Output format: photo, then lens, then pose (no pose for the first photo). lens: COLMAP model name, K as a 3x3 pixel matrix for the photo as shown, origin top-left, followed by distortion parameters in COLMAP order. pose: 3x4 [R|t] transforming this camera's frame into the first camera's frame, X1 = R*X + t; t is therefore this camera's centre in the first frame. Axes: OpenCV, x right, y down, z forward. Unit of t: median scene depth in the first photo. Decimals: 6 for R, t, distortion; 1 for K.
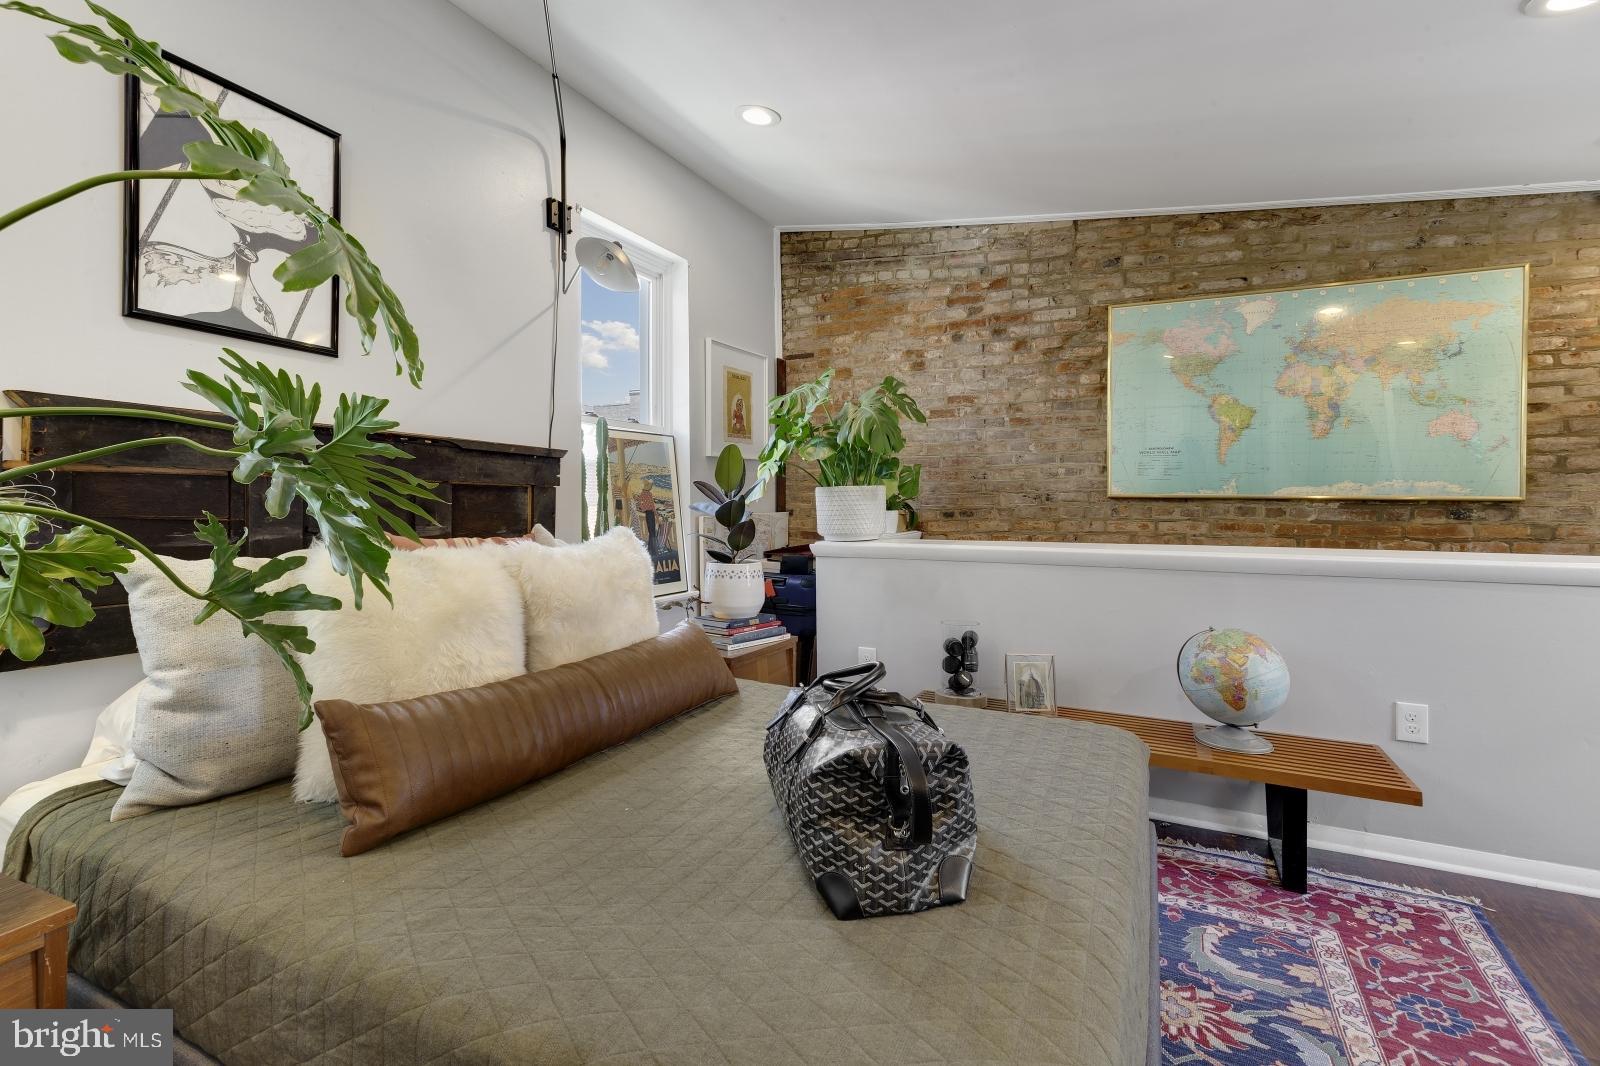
lens RADIAL K [[724.6, 0, 798.6], [0, 724.6, 498.4], [0, 0, 1]] dist [0.000419, 0.000300]
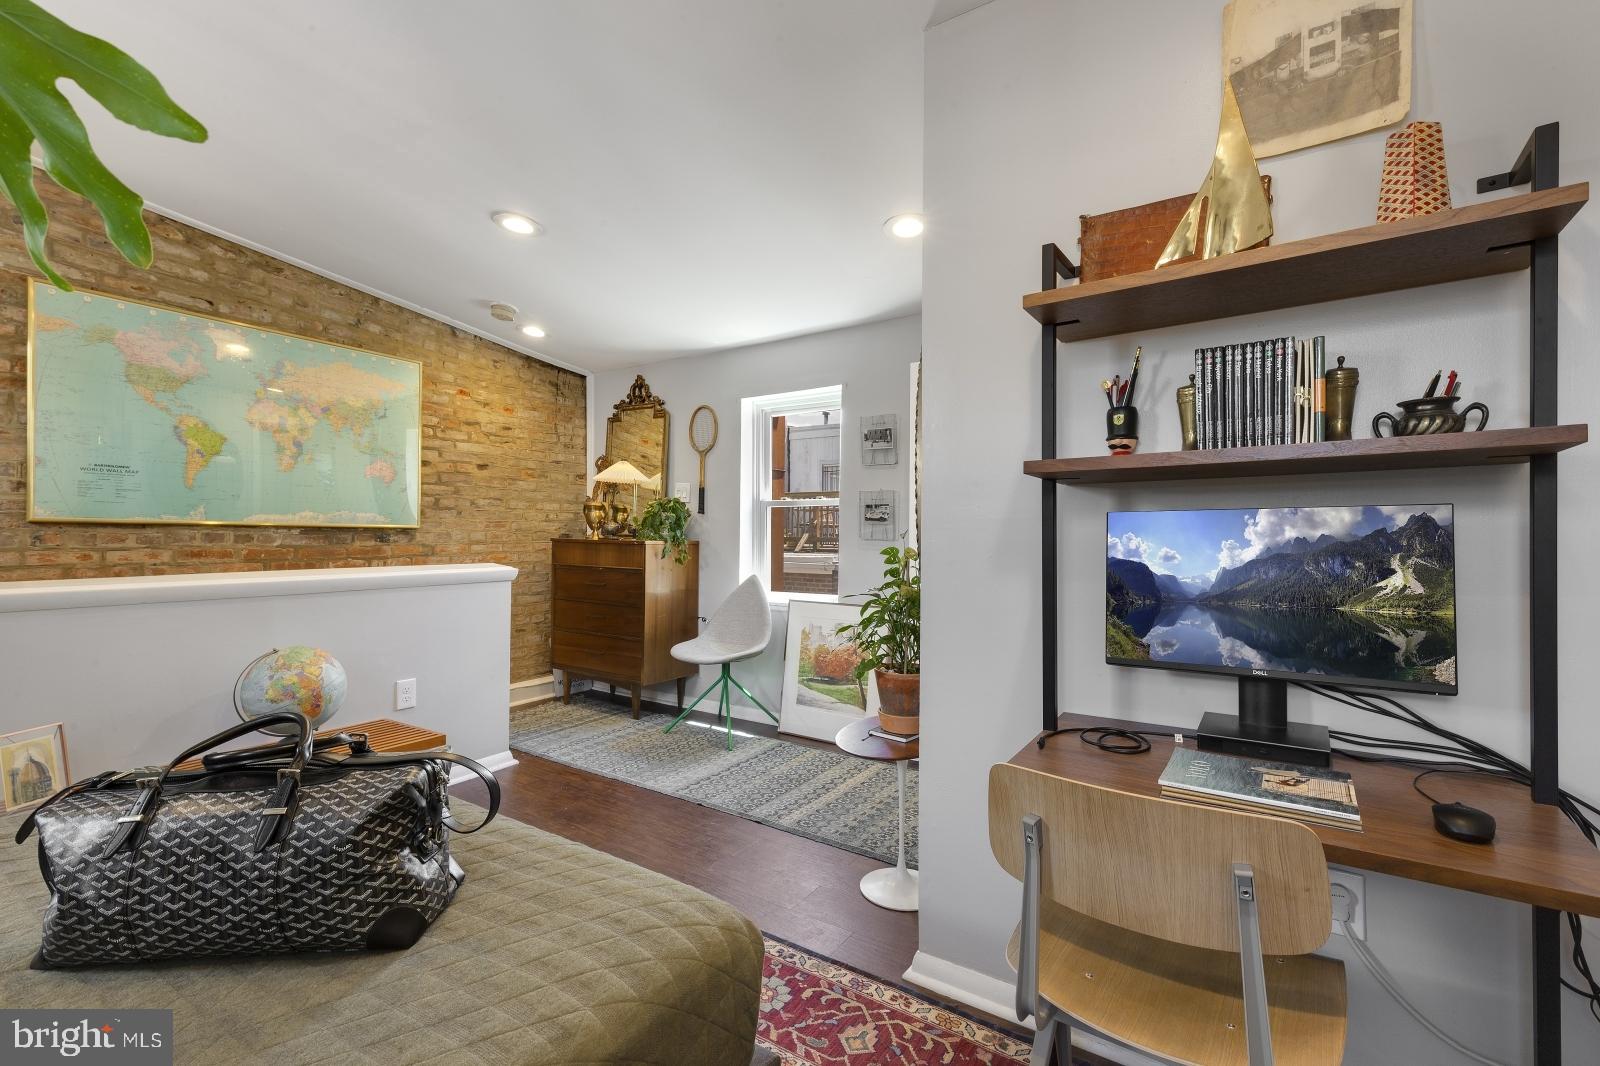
lens RADIAL K [[671.5, 0, 800.0], [0, 671.5, 533.0], [0, 0, 1]] dist [0.000100, 0.000019]
pose [[0.119622, -0.003814, 0.992812, -0.211228], [-0.010258, 0.999935, 0.005077, -0.001638], [-0.992767, -0.010791, 0.119575, 0.092825]]
